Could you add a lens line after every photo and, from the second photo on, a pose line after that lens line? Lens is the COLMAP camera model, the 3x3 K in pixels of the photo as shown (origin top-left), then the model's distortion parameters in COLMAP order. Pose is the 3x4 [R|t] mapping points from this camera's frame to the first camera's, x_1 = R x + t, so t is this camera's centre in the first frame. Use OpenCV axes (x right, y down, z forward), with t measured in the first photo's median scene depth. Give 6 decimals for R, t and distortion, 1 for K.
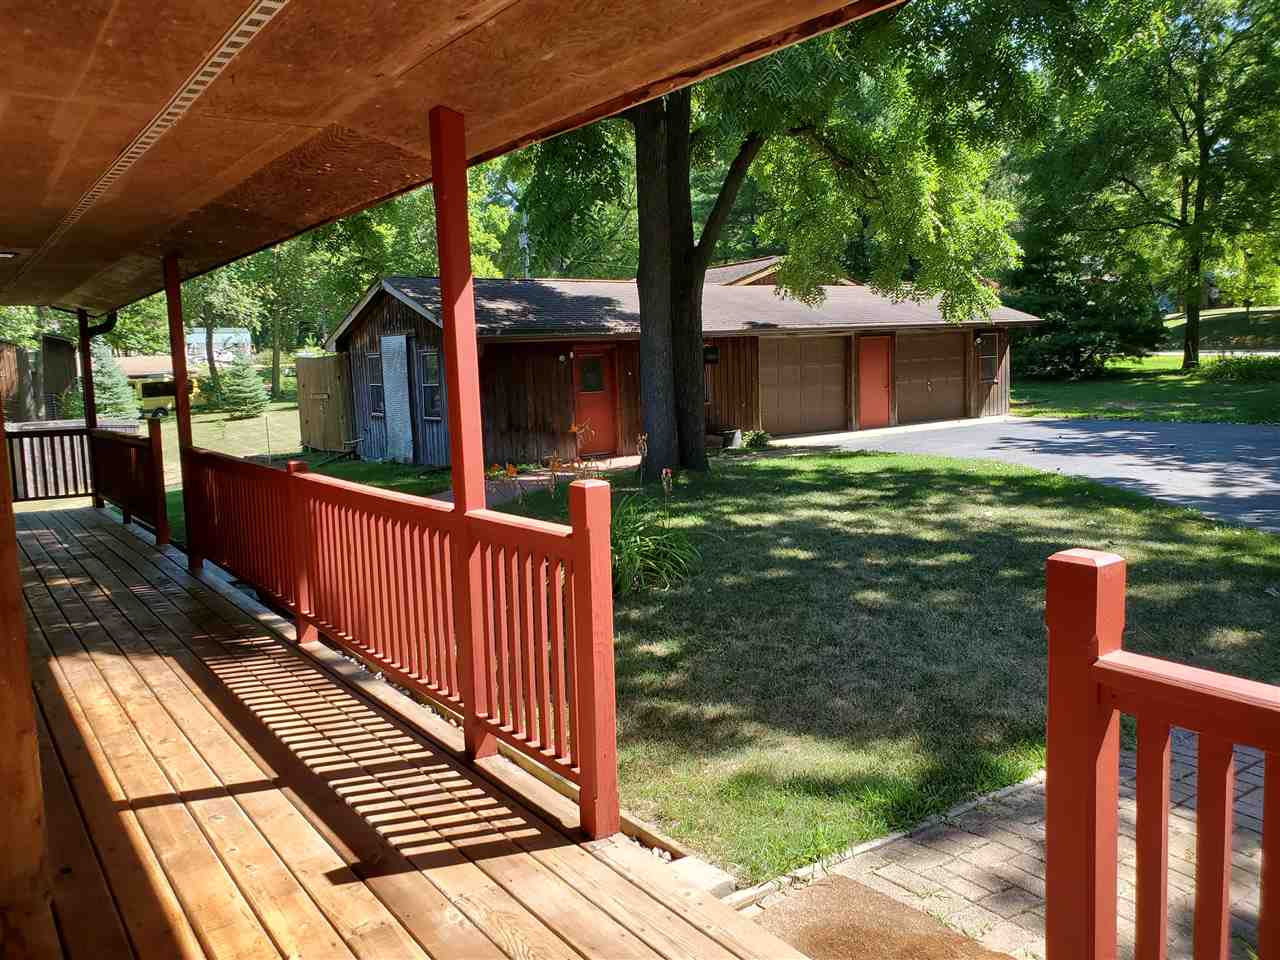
lens RADIAL K [[1026.5, 0, 640.7], [0, 1026.5, 456.0], [0, 0, 1]] dist [0.061209, 0.000609]
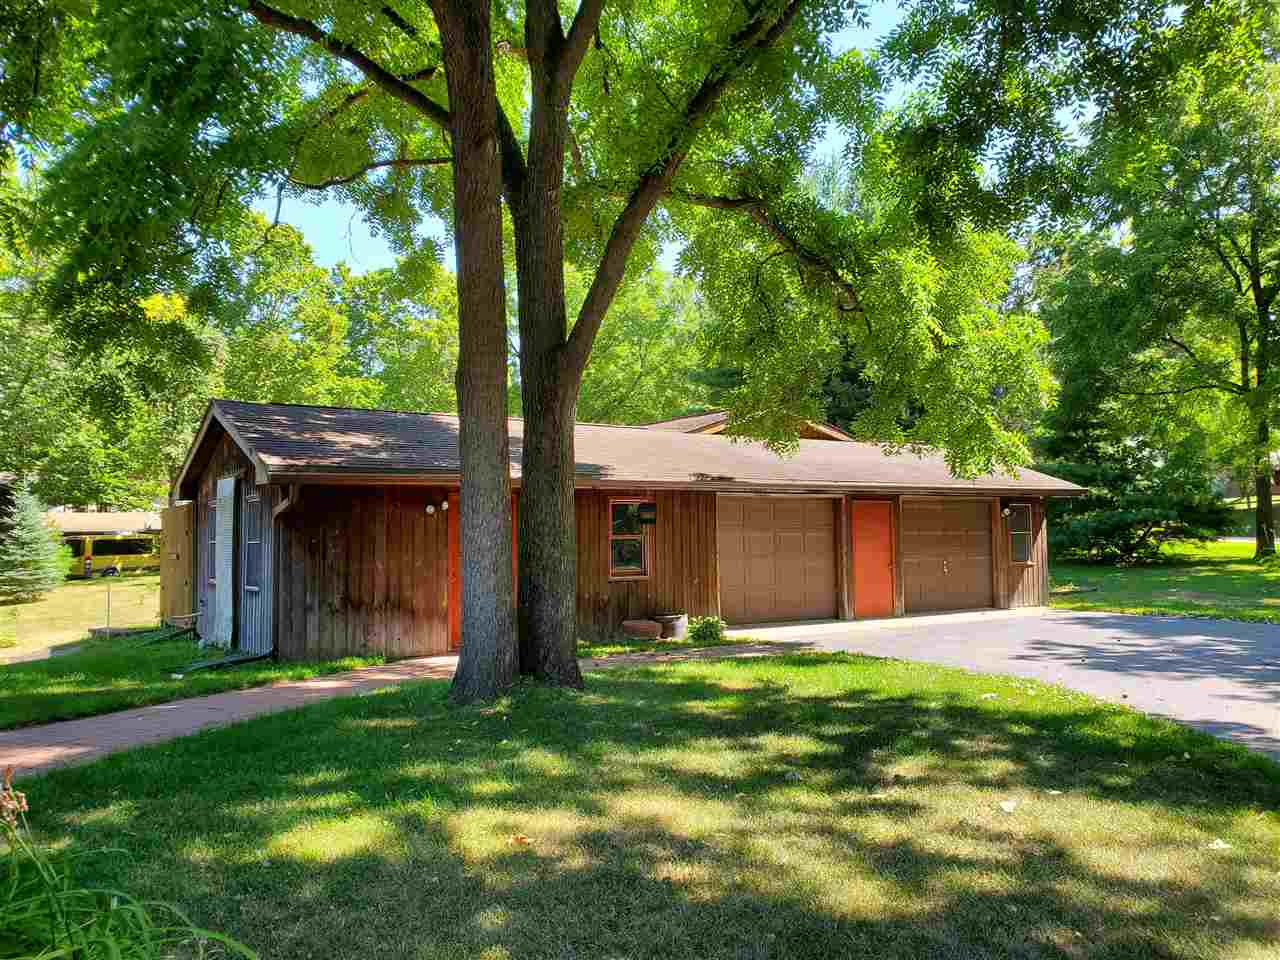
lens RADIAL K [[1008.5, 0, 640.0], [0, 1008.5, 480.0], [0, 0, 1]] dist [0.007580, 0.002272]
pose [[0.998589, 0.026298, -0.046129, 0.089856], [-0.032800, 0.988681, -0.146402, -0.013873], [0.041757, 0.147708, 0.988149, 0.241789]]
